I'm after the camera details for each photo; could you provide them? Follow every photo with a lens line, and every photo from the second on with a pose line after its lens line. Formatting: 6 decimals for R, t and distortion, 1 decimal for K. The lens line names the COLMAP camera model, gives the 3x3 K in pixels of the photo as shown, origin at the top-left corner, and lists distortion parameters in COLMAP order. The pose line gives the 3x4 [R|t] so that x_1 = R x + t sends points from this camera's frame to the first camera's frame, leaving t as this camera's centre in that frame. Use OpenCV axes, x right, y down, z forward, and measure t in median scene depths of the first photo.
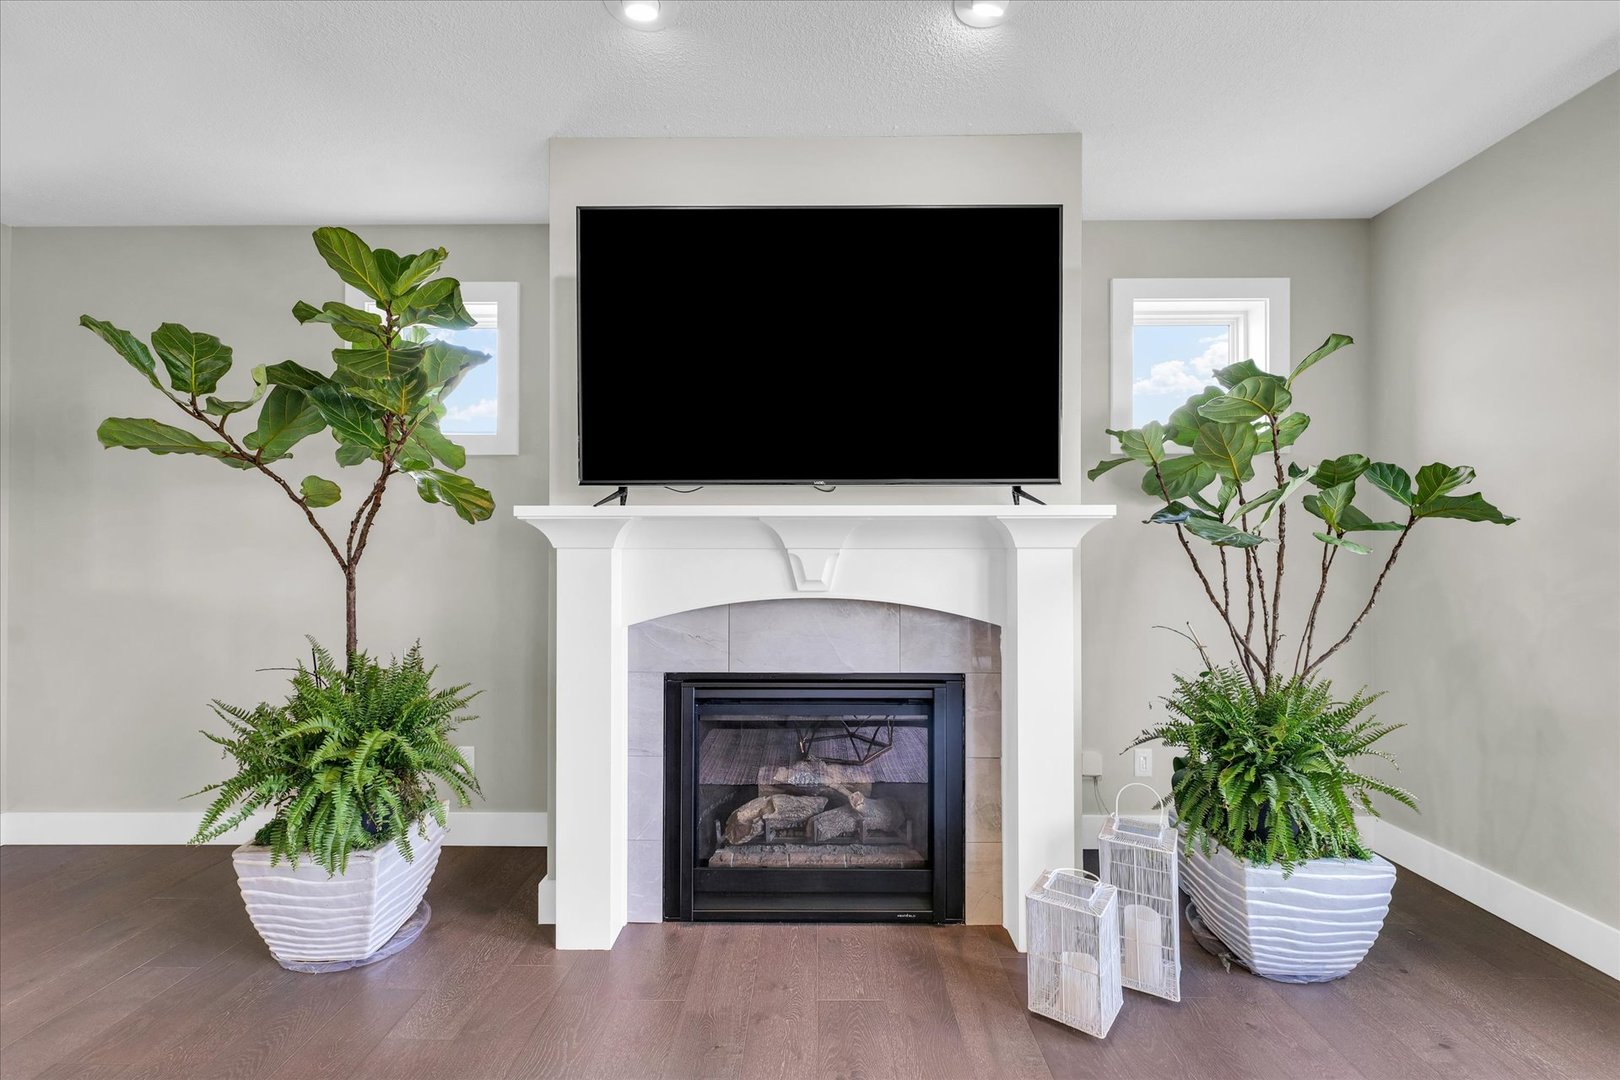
lens RADIAL K [[613.8, 0, 878.5], [0, 613.8, 554.0], [0, 0, 1]] dist [0.000334, 0.000067]
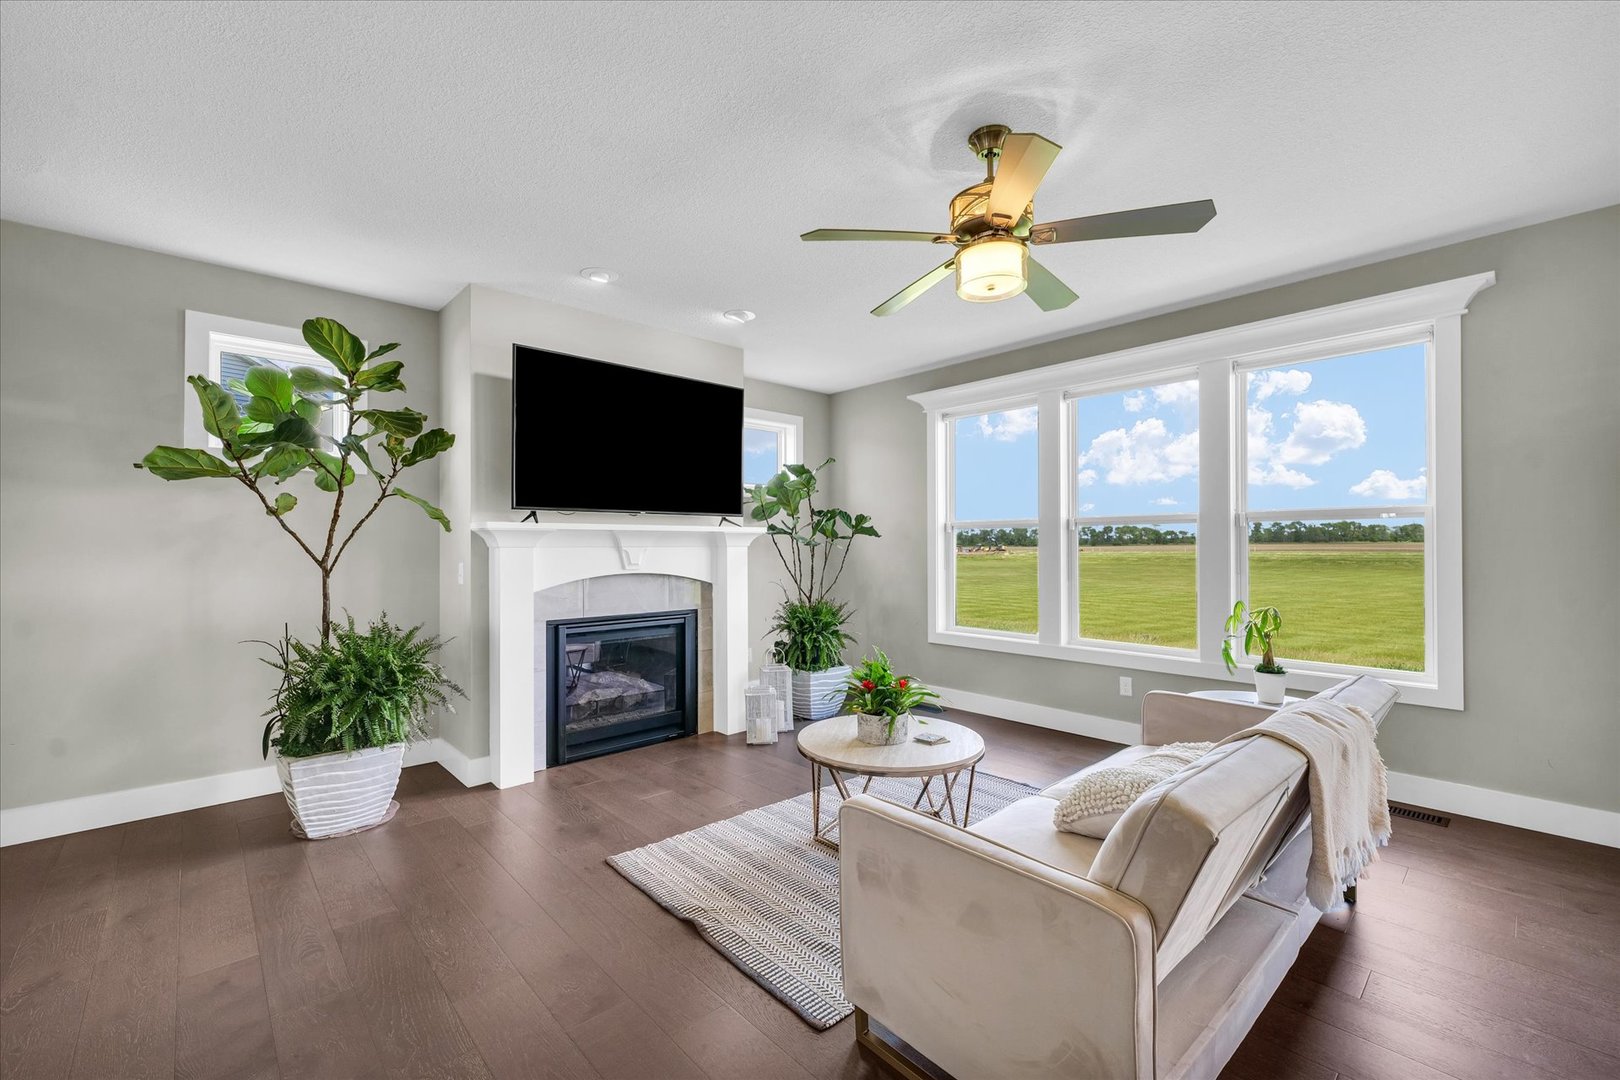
lens RADIAL K [[681.2, 0, 803.7], [0, 681.2, 545.0], [0, 0, 1]] dist [0.001276, 0.000262]
pose [[0.728368, -0.000823, 0.685186, -1.152162], [0.000380, 1.000000, 0.000798, -0.015615], [-0.685186, -0.000321, 0.728368, -0.870691]]
